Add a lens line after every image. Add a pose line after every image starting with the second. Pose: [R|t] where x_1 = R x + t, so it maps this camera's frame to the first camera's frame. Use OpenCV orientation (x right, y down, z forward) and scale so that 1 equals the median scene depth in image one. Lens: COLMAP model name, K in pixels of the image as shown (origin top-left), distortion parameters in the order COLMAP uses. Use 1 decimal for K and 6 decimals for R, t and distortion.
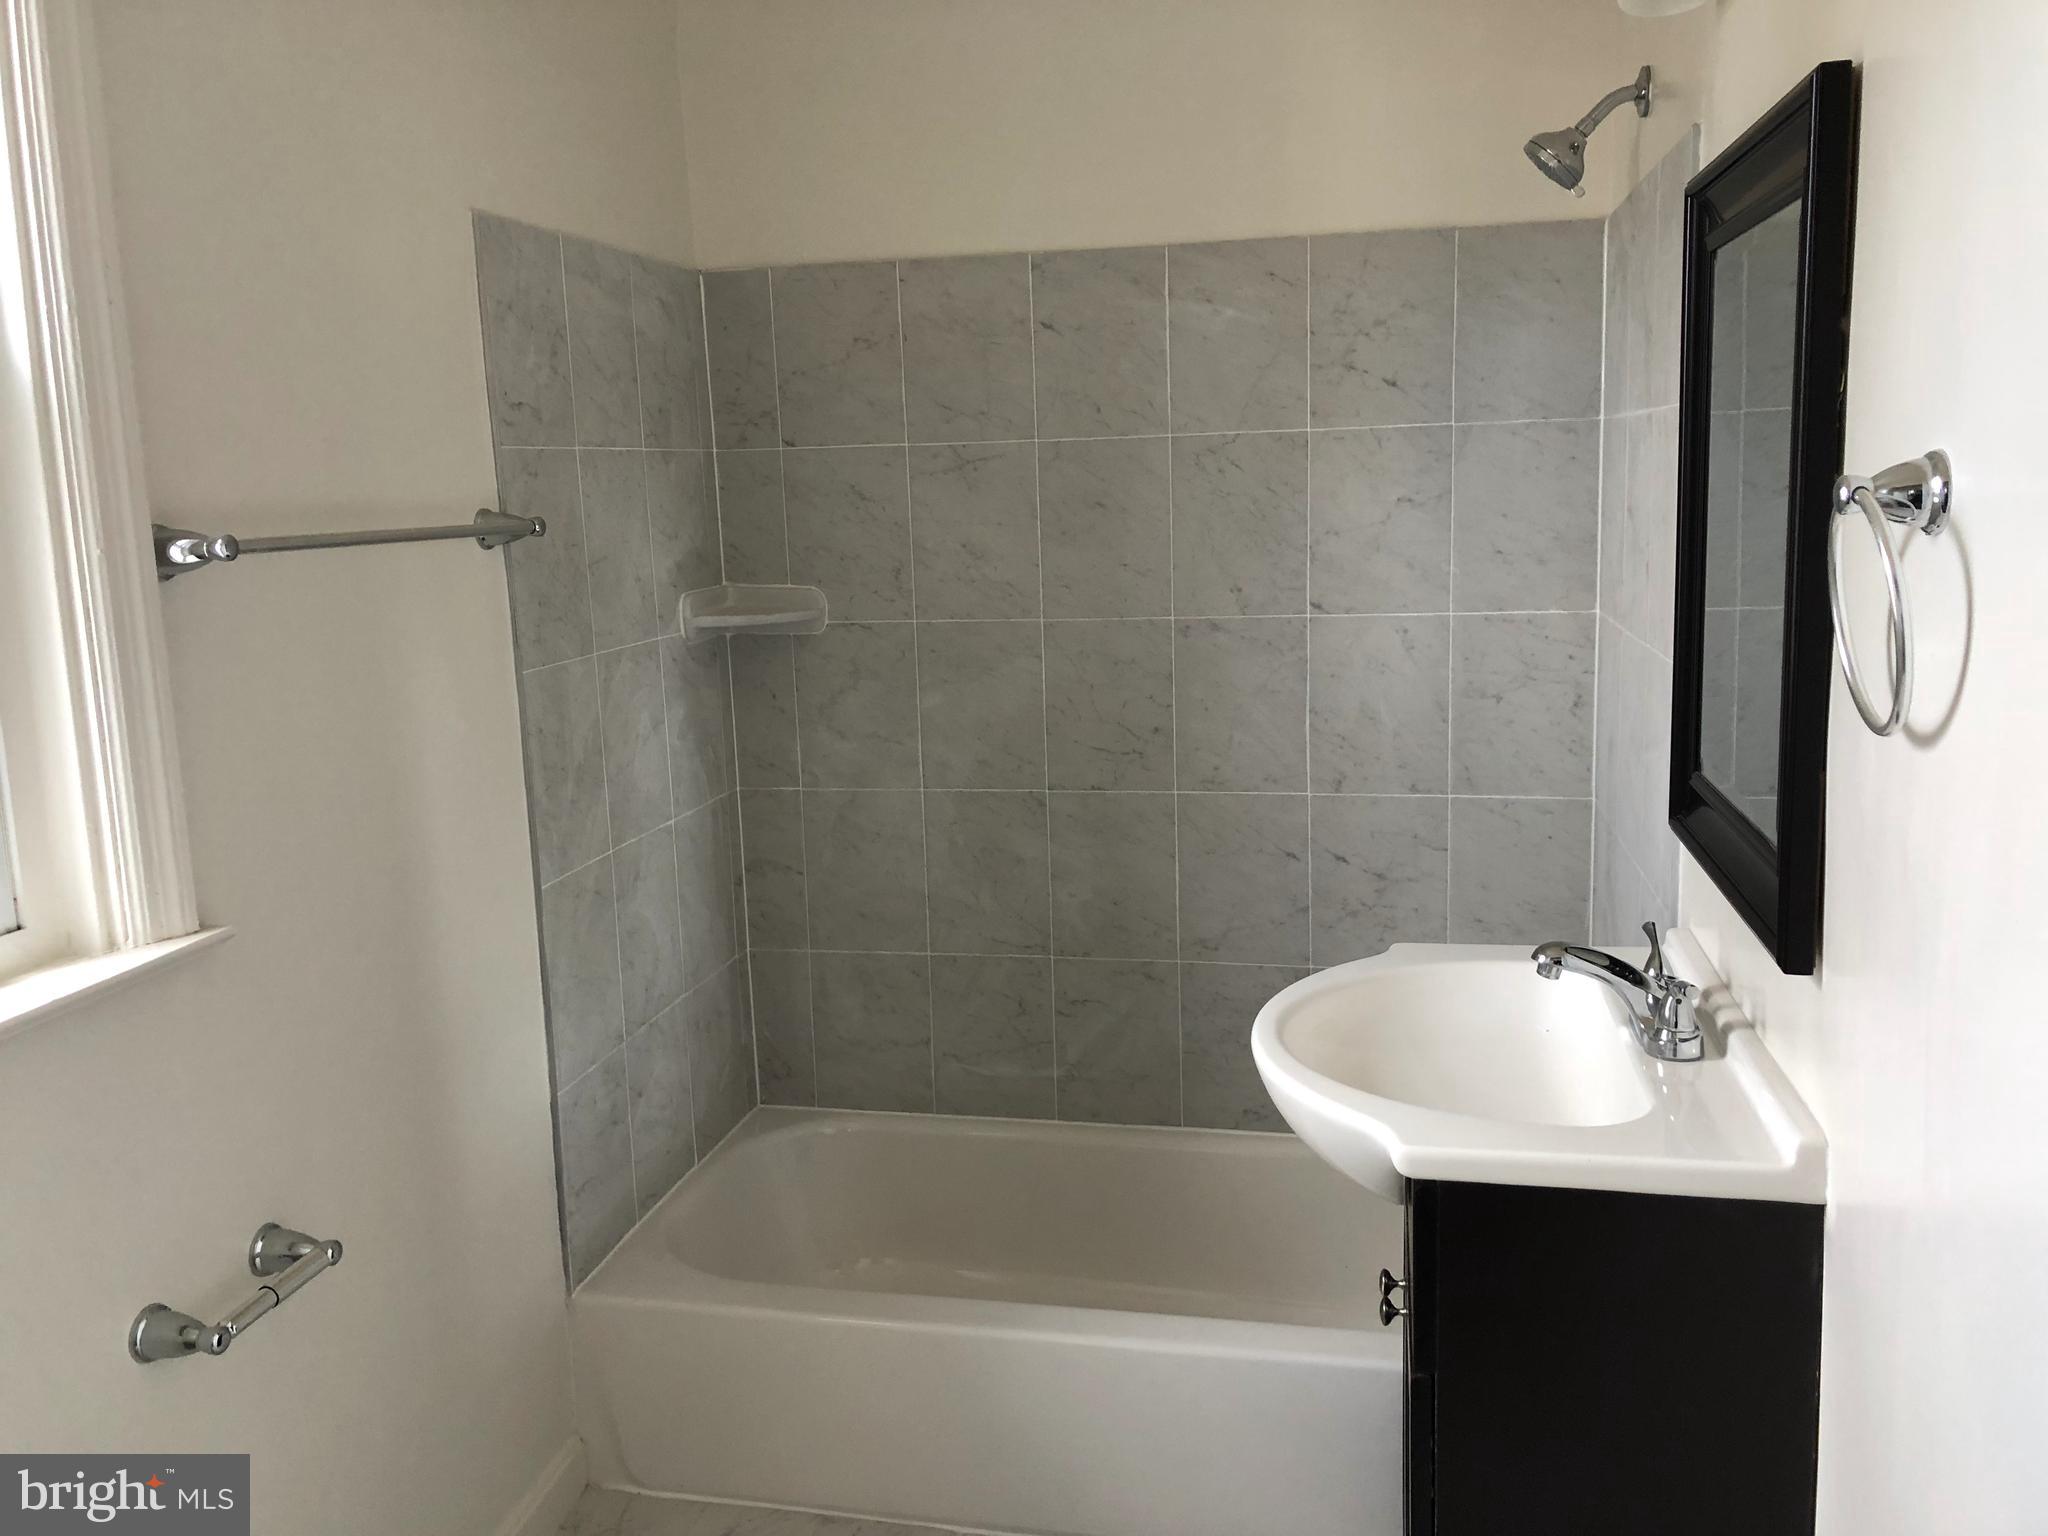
lens RADIAL K [[1677.8, 0, 1013.3], [0, 1677.8, 735.8], [0, 0, 1]] dist [-0.004491, 0.127907]
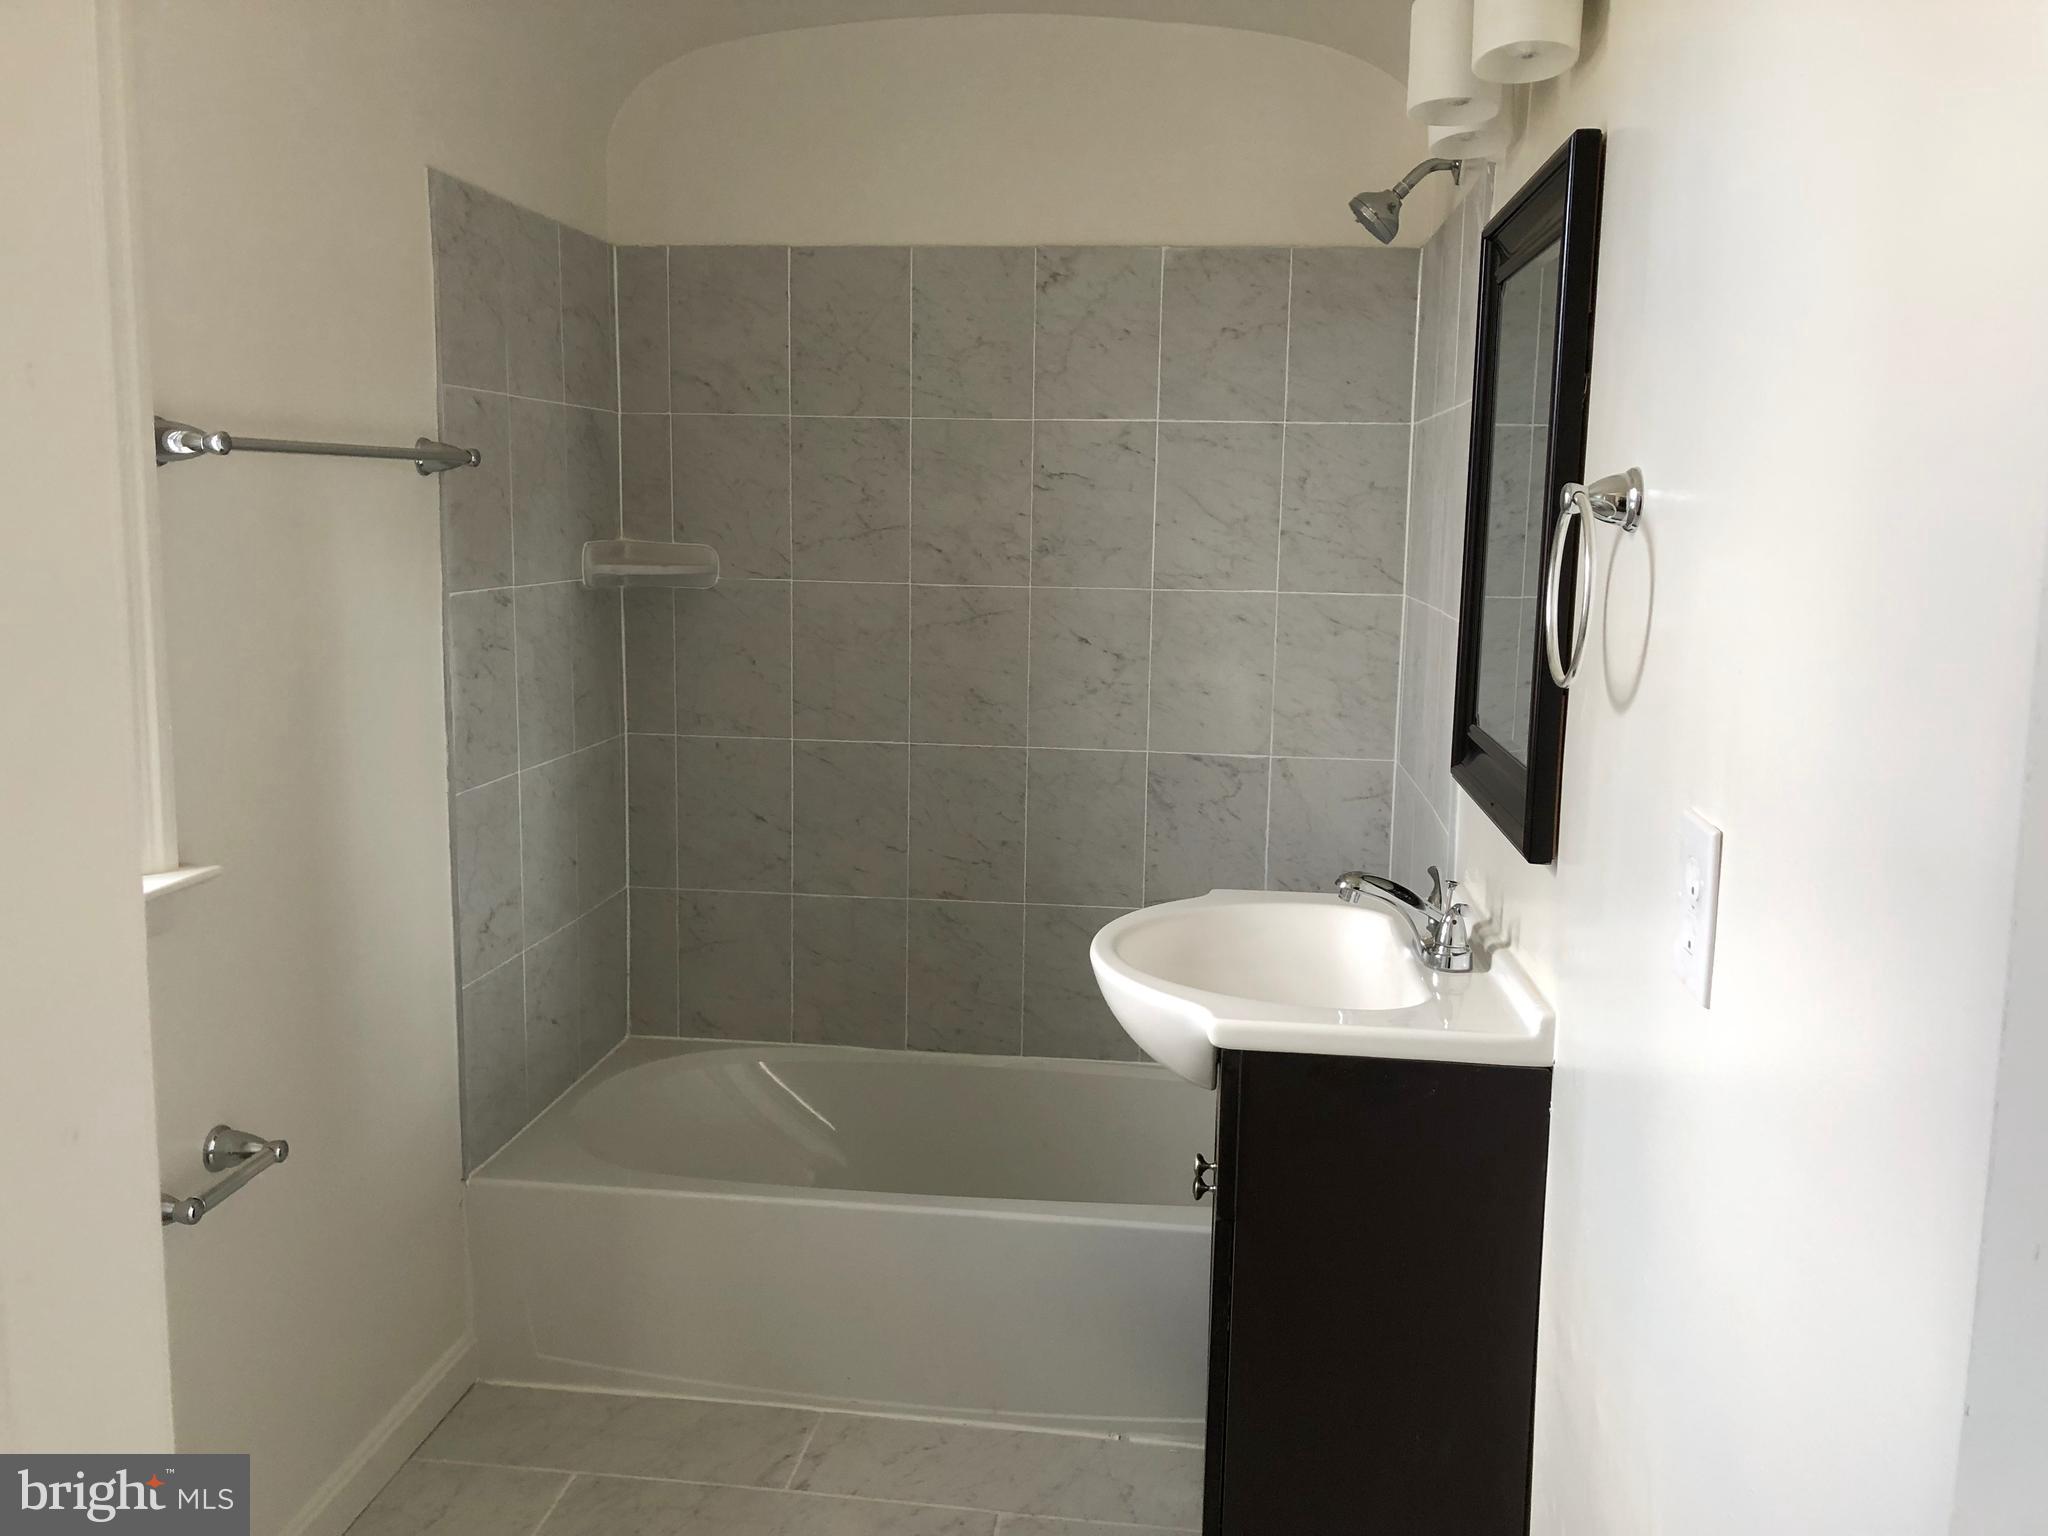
lens RADIAL K [[1664.4, 0, 1024.0], [0, 1664.4, 768.0], [0, 0, 1]] dist [0.007766, 0.008723]
pose [[0.993659, 0.033929, 0.107193, -0.028758], [-0.034207, 0.999414, 0.000759, 0.059341], [-0.107105, -0.004421, 0.994238, -0.118202]]
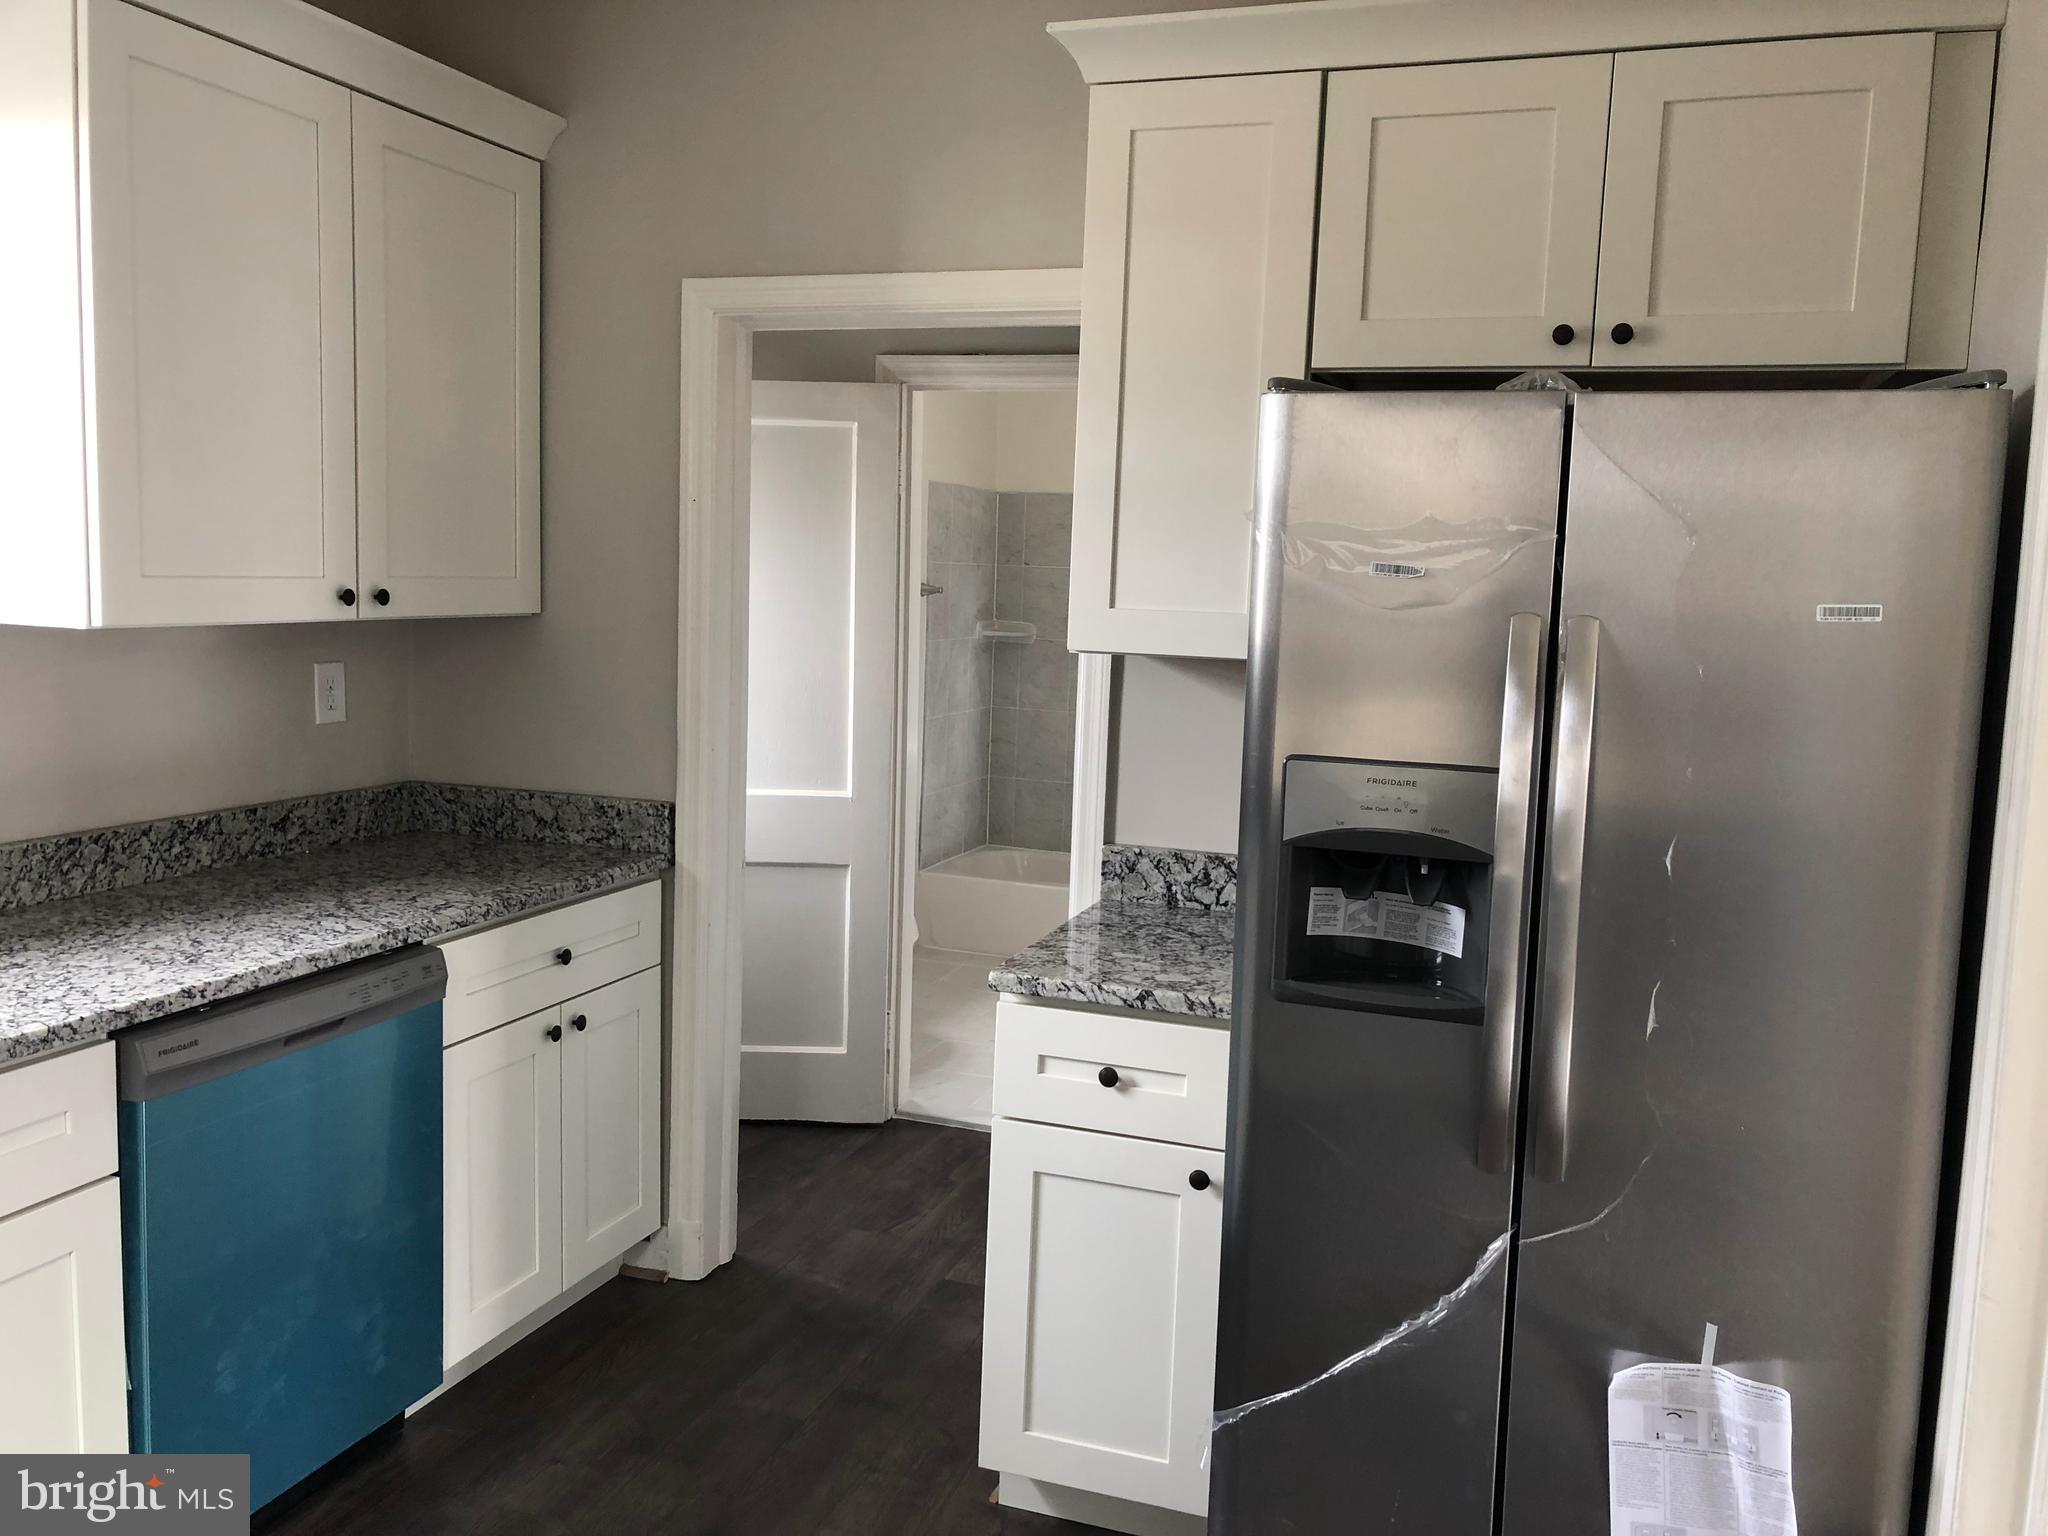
lens RADIAL K [[1664.4, 0, 1024.0], [0, 1664.4, 768.0], [0, 0, 1]] dist [0.007766, 0.008723]
pose [[0.990080, 0.087617, -0.109838, 0.246272], [-0.091377, 0.995374, -0.029672, 0.307394], [0.106731, 0.039414, 0.993506, -2.220451]]
